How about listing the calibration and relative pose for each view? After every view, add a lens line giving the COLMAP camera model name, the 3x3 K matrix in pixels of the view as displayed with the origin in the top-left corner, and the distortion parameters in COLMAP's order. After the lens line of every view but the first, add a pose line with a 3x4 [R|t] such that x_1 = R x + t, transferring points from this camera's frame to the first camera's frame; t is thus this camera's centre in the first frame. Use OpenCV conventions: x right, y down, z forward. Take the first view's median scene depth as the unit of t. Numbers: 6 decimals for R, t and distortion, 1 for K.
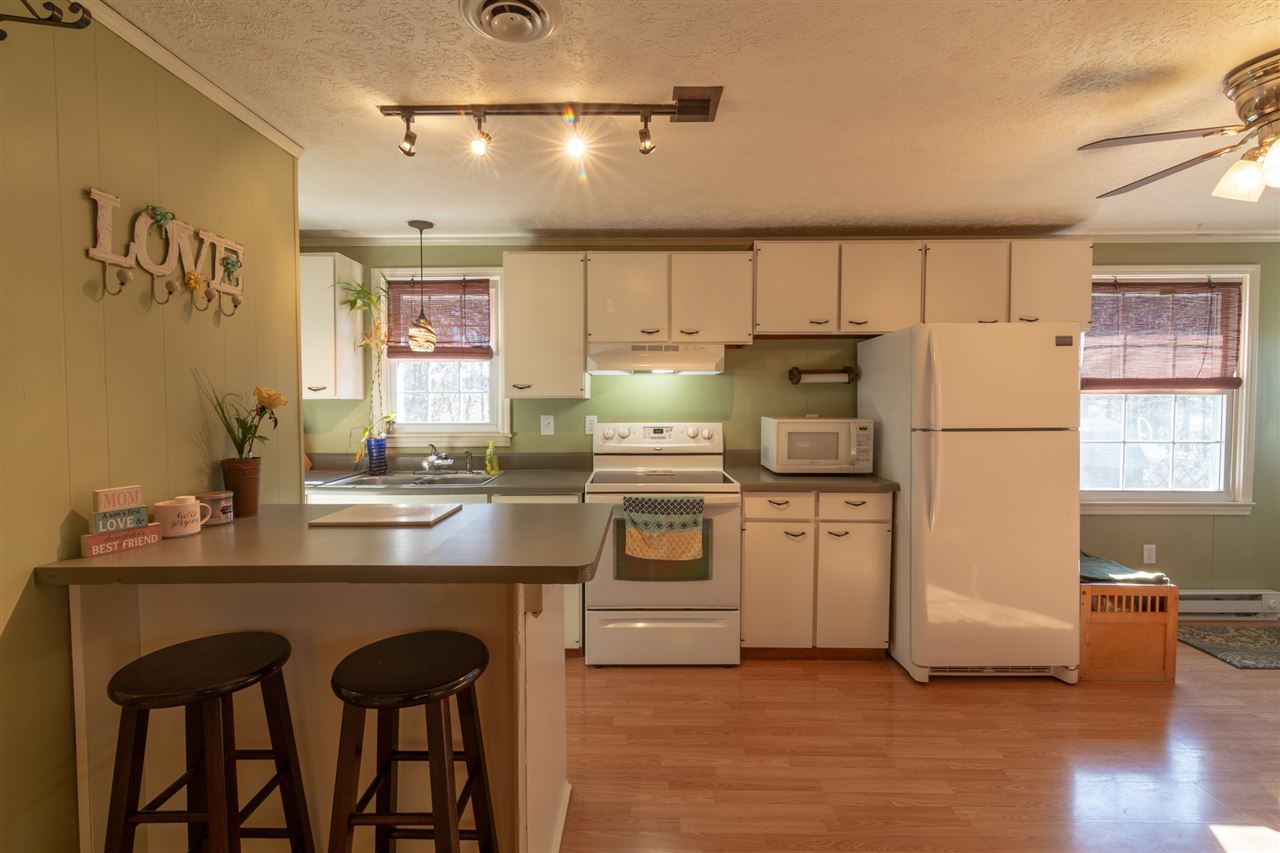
lens RADIAL K [[592.5, 0, 627.4], [0, 592.5, 422.1], [0, 0, 1]] dist [-0.003187, 0.000962]
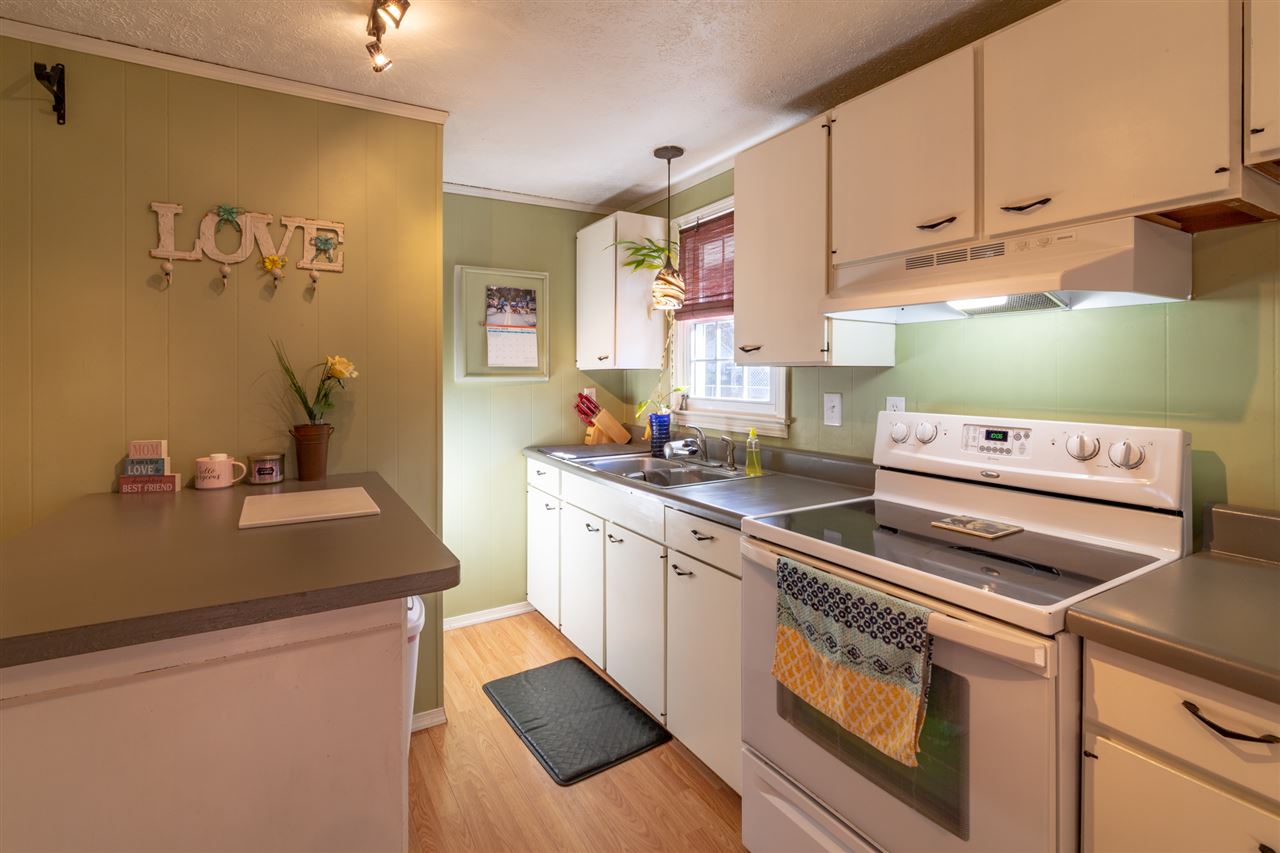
lens RADIAL K [[592.5, 0, 617.9], [0, 592.5, 373.6], [0, 0, 1]] dist [-0.003187, 0.000962]
pose [[0.518653, 0.002553, -0.854981, 0.311467], [-0.031275, 0.999383, -0.015988, -0.017336], [0.854413, 0.035032, 0.518413, 0.537994]]
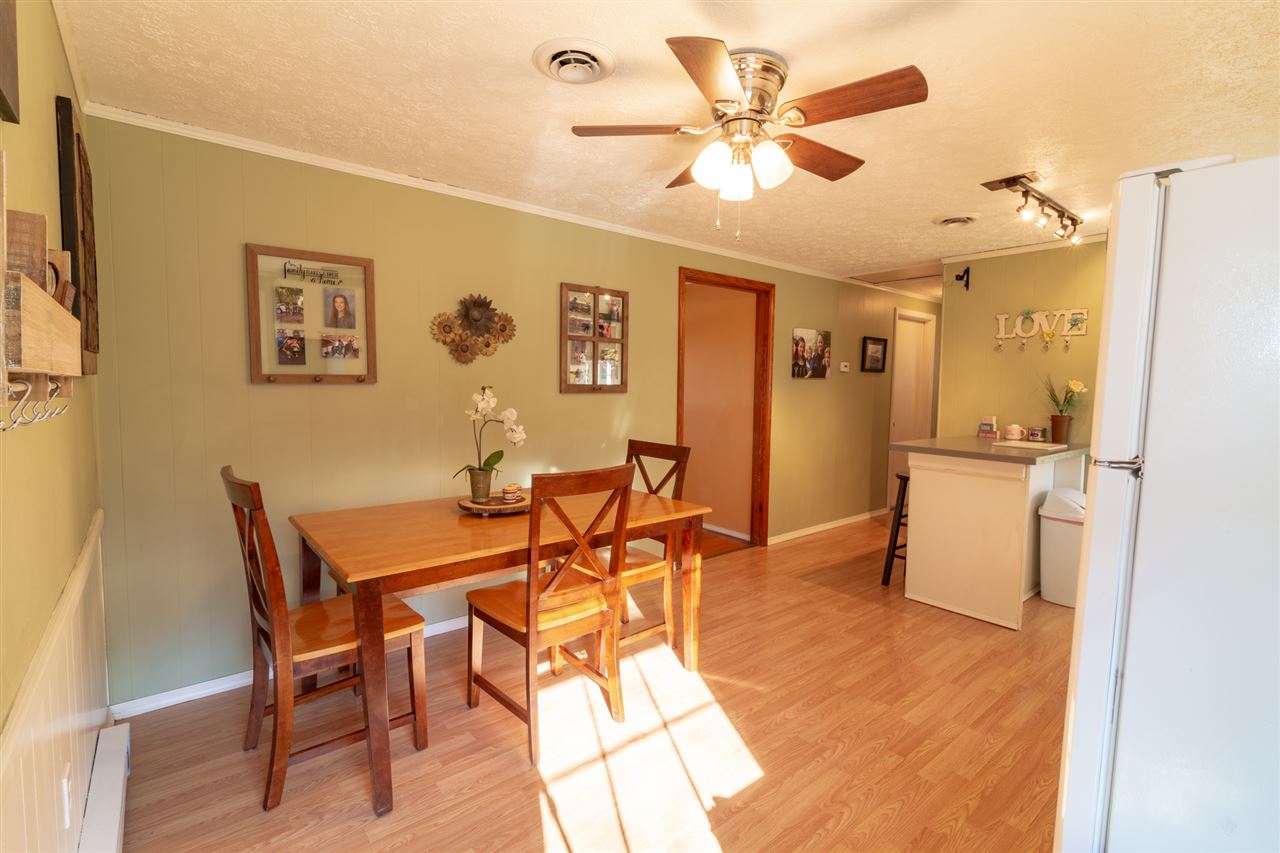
lens RADIAL K [[592.5, 0, 640.4], [0, 592.5, 419.8], [0, 0, 1]] dist [-0.003187, 0.000962]
pose [[-0.756145, 0.034478, -0.653496, 1.074334], [-0.035772, 0.994940, 0.093883, -0.038547], [0.653426, 0.094366, -0.751086, 0.940295]]
